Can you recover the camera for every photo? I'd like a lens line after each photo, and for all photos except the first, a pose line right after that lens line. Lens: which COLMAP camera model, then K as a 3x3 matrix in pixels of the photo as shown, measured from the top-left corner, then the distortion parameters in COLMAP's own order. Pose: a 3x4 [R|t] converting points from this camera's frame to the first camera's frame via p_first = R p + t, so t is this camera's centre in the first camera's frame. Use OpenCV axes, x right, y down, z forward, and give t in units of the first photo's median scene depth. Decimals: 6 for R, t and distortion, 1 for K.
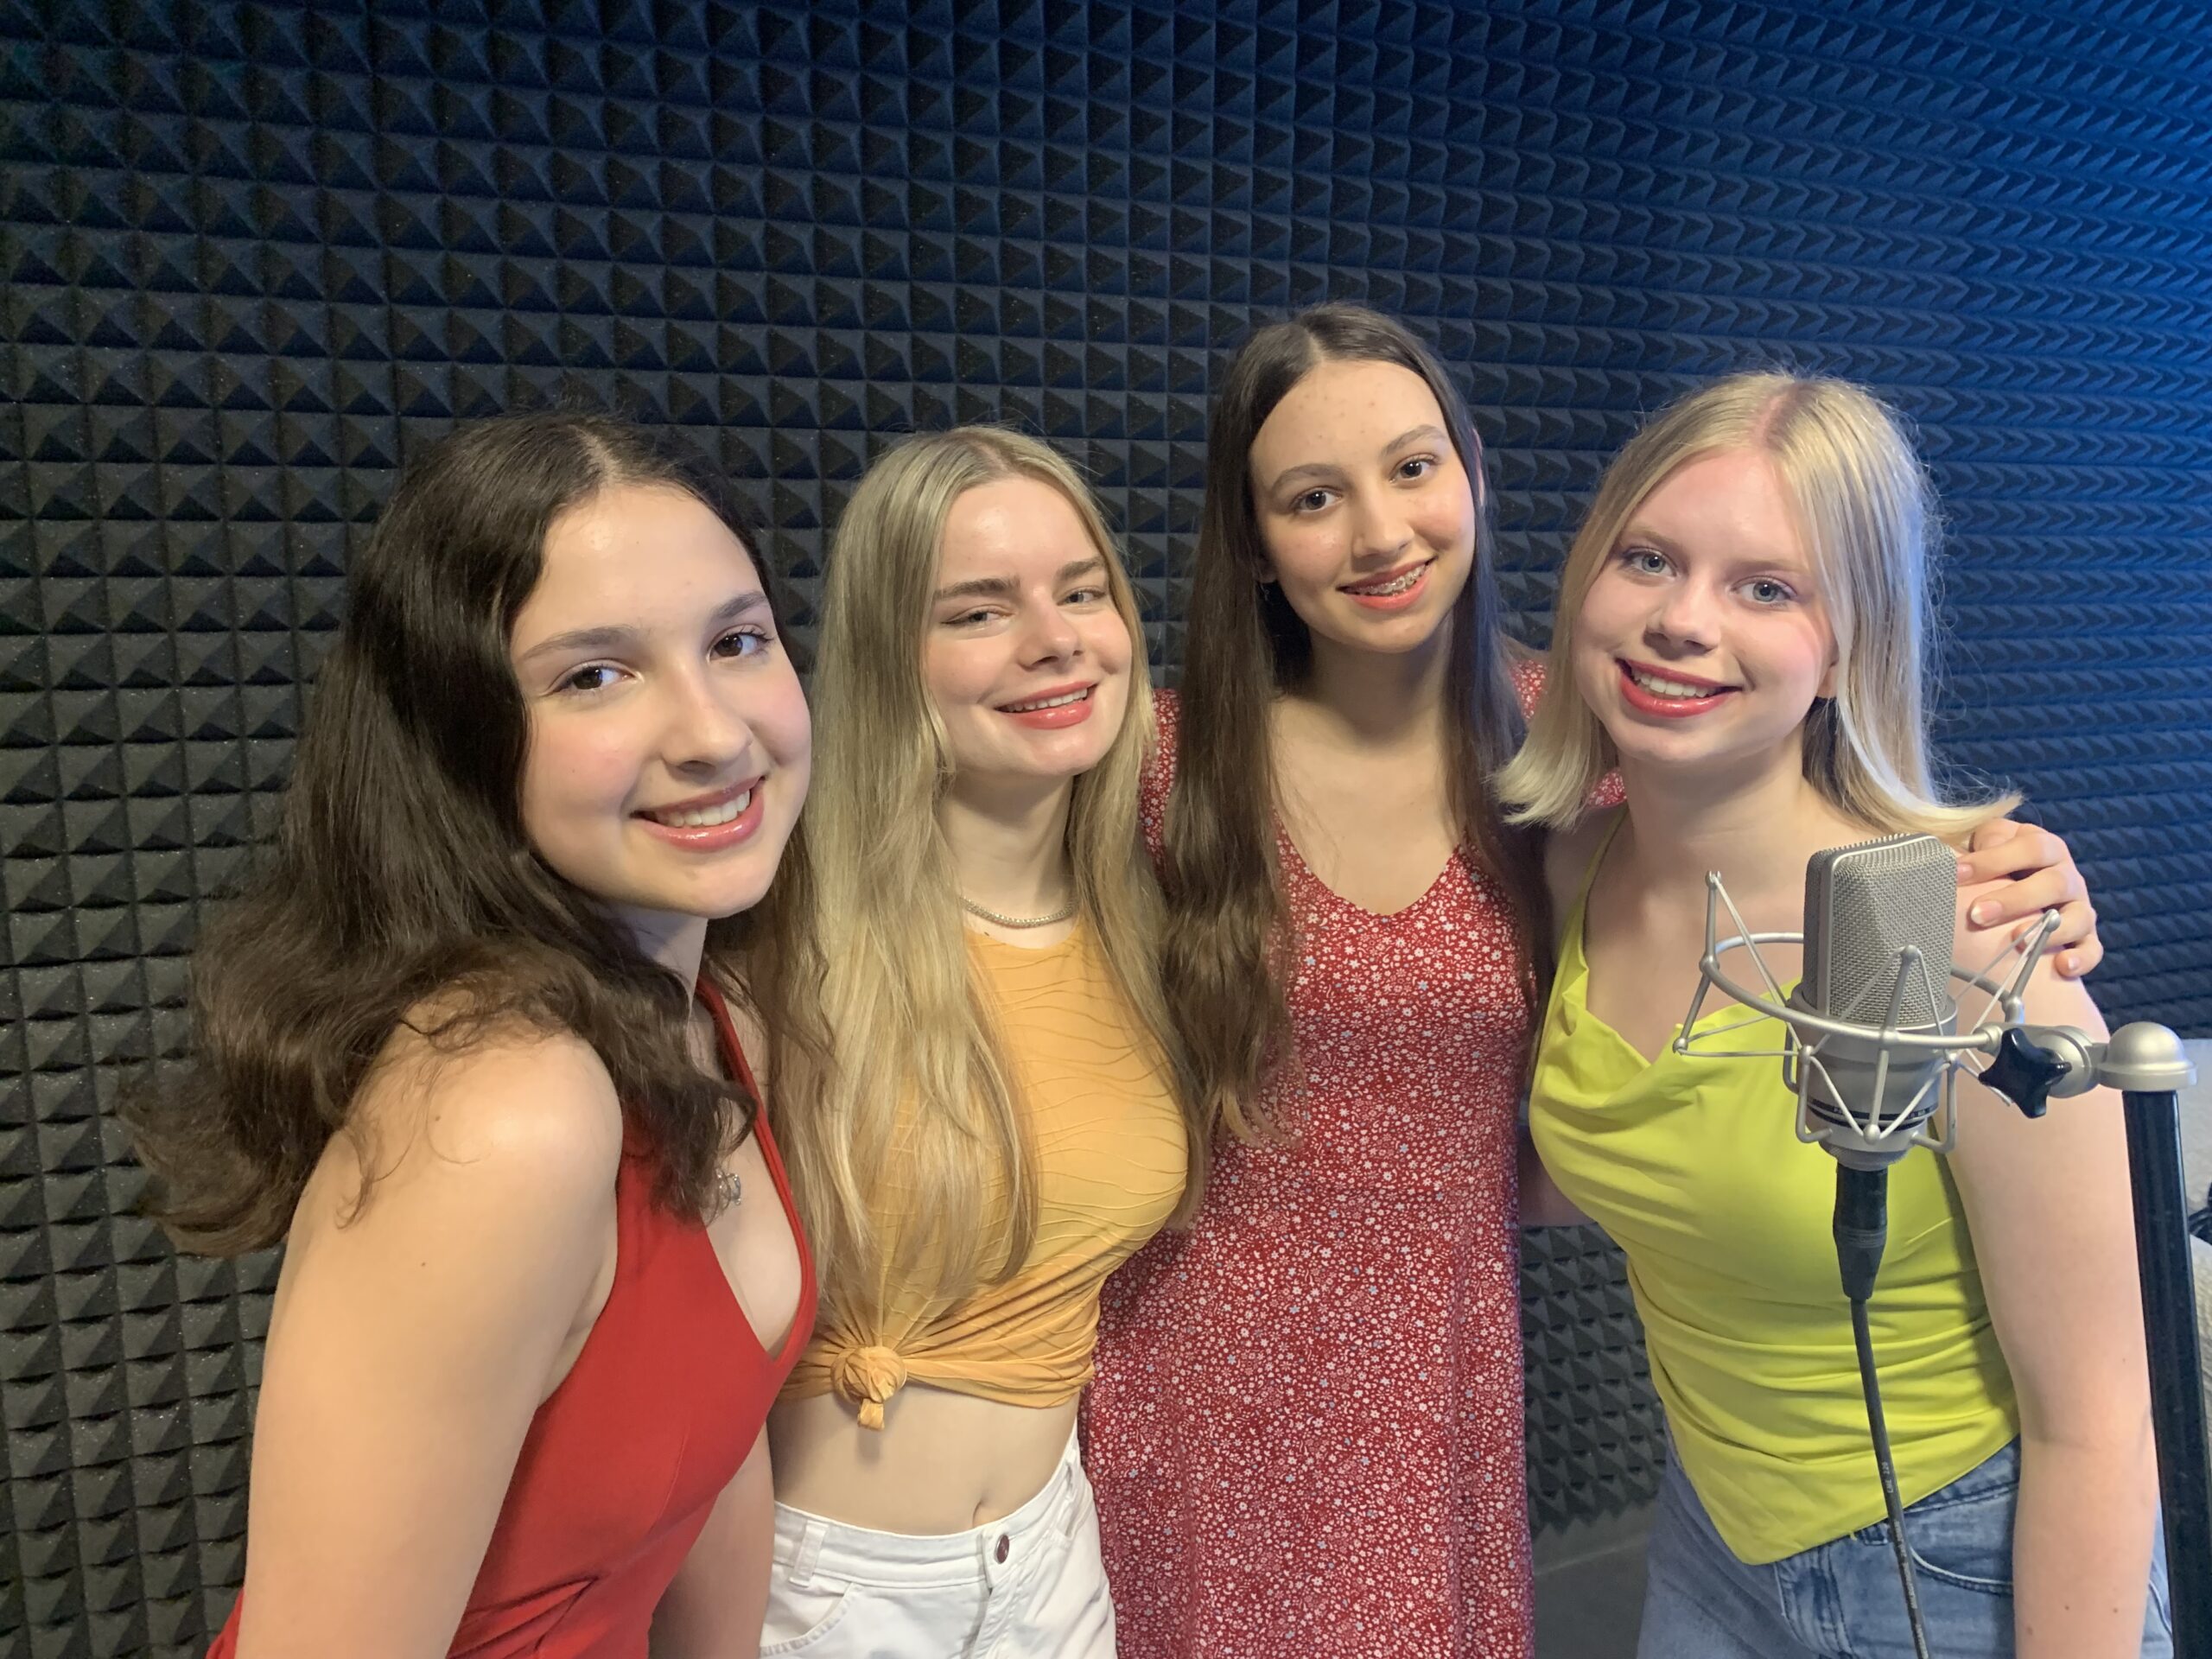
lens RADIAL K [[1667.3, 0, 1114.6], [0, 1667.3, 823.7], [0, 0, 1]] dist [0.028659, -0.050131]
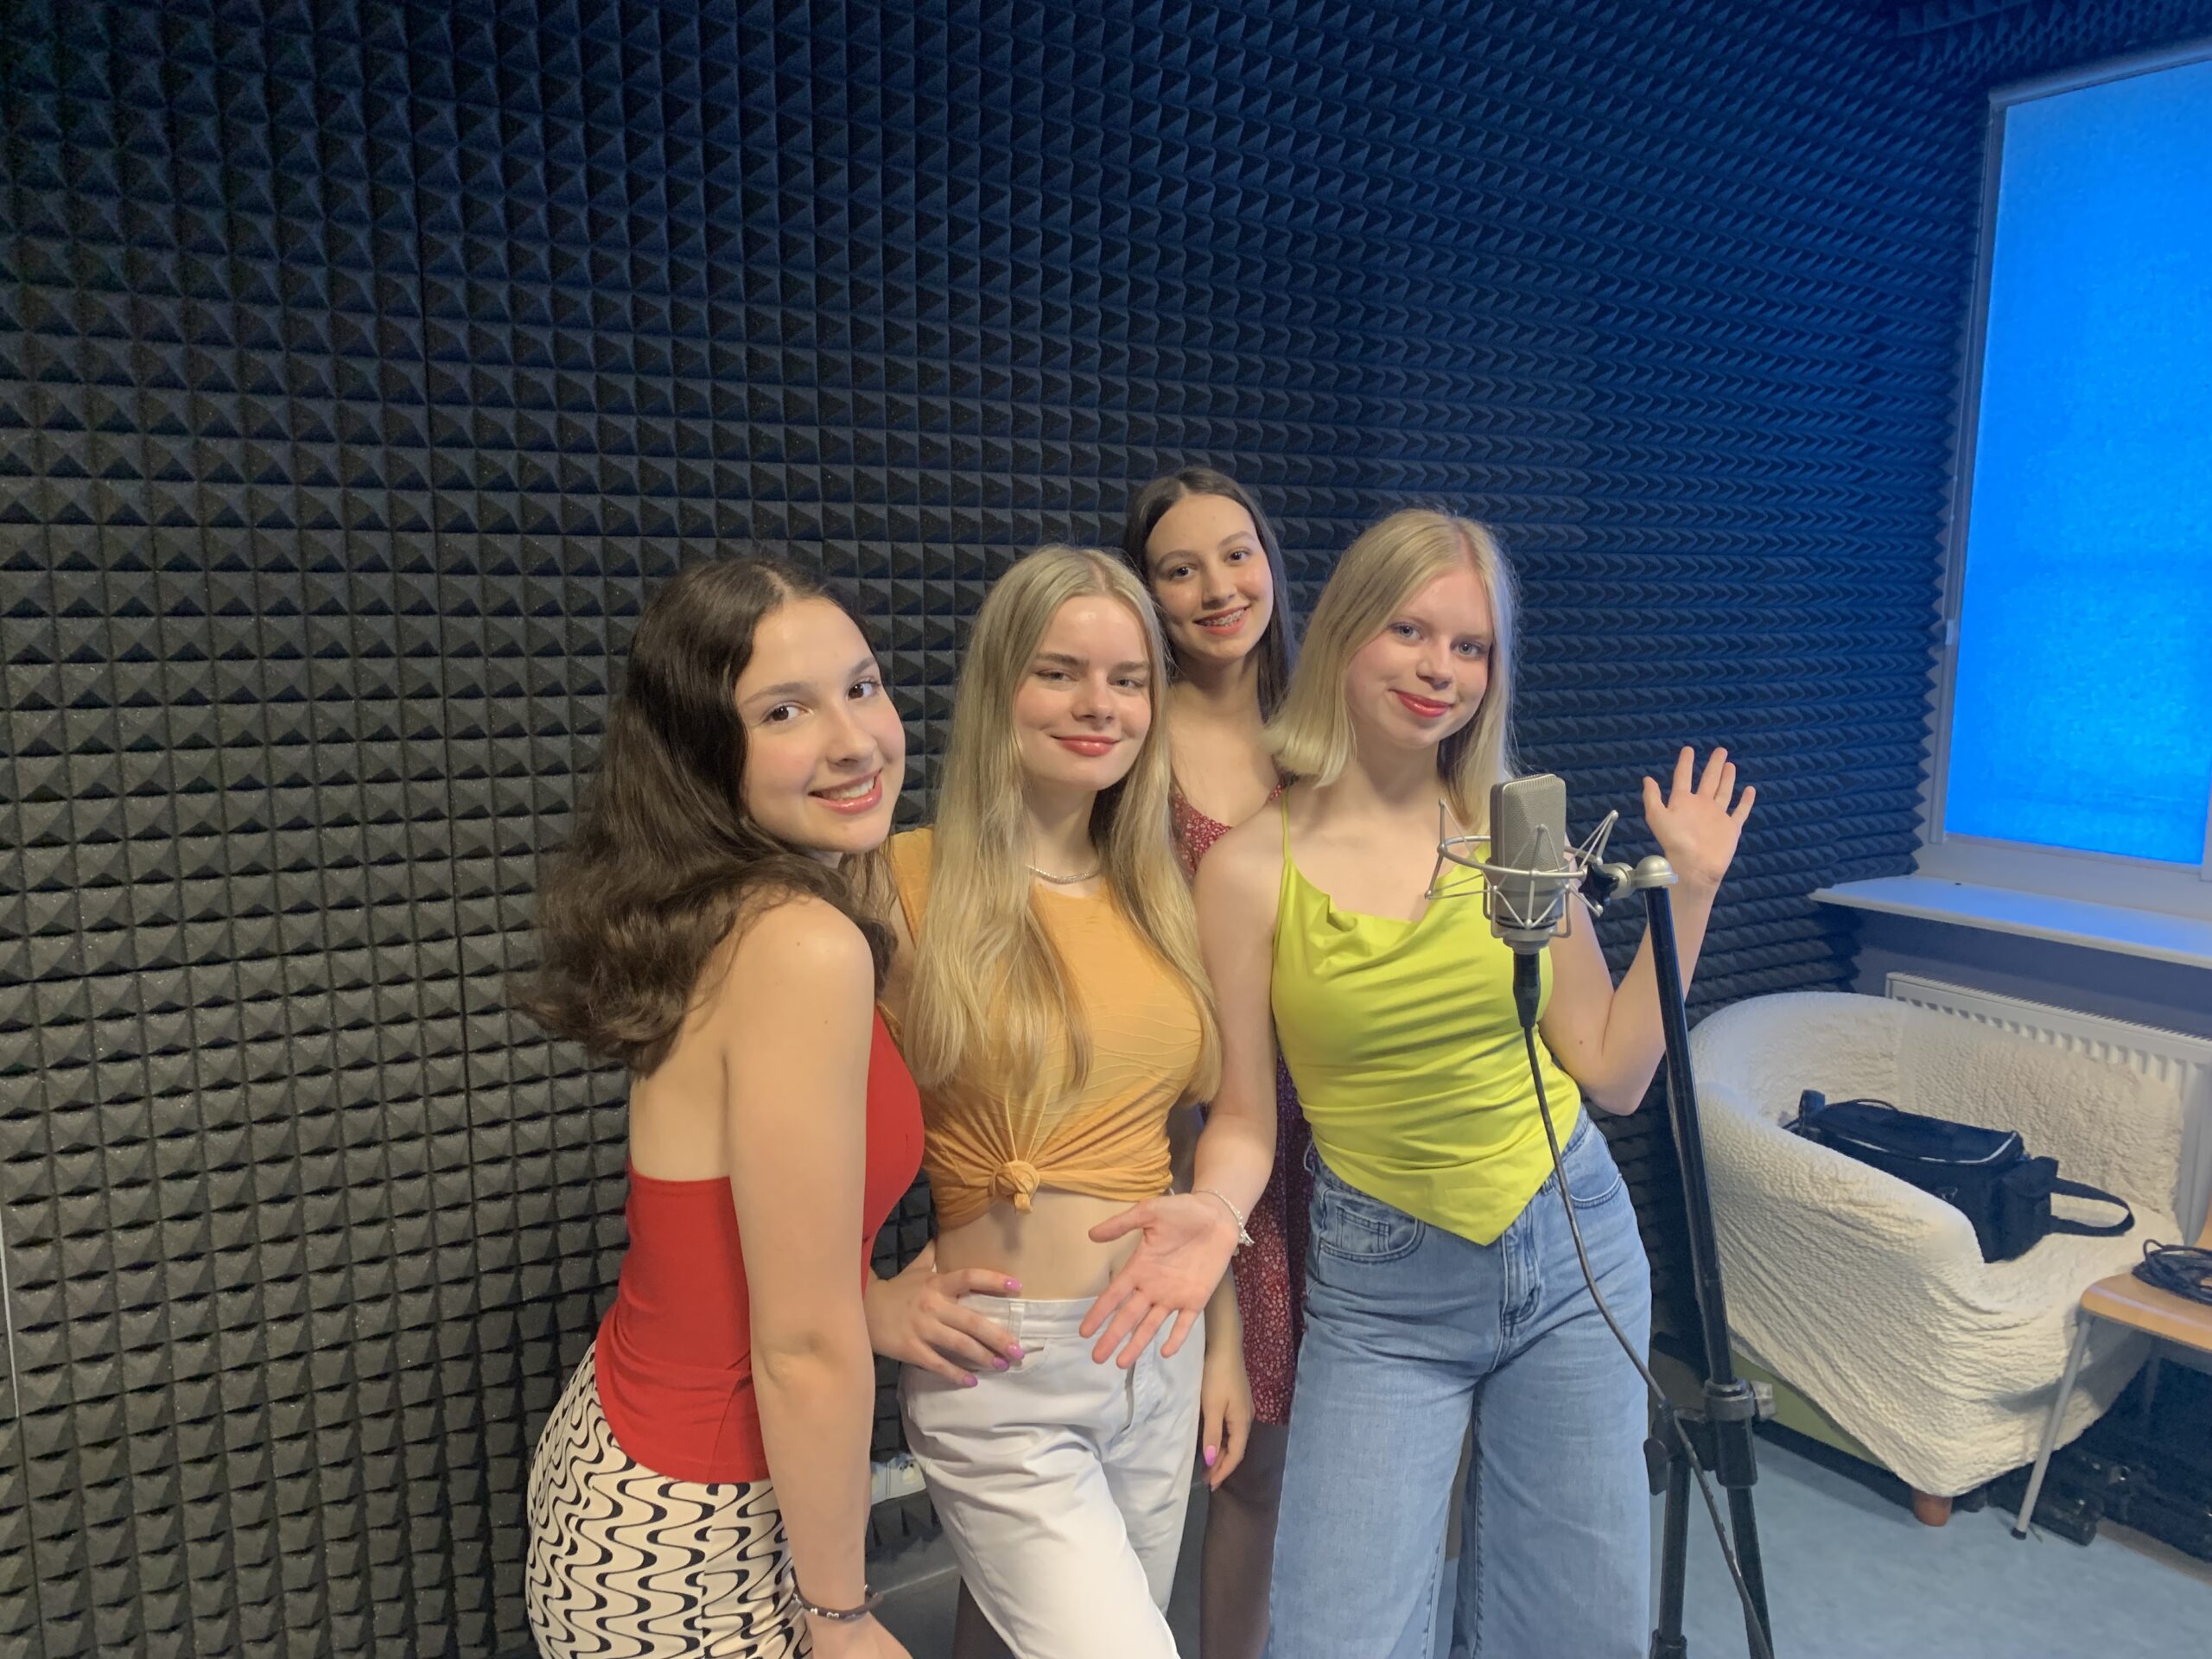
lens RADIAL K [[1667.3, 0, 1092.3], [0, 1667.3, 835.7], [0, 0, 1]] dist [0.028659, -0.050131]
pose [[0.987531, -0.032140, 0.154106, -0.210103], [0.038077, 0.998636, -0.035723, 0.082731], [-0.152747, 0.041146, 0.987408, -0.516006]]
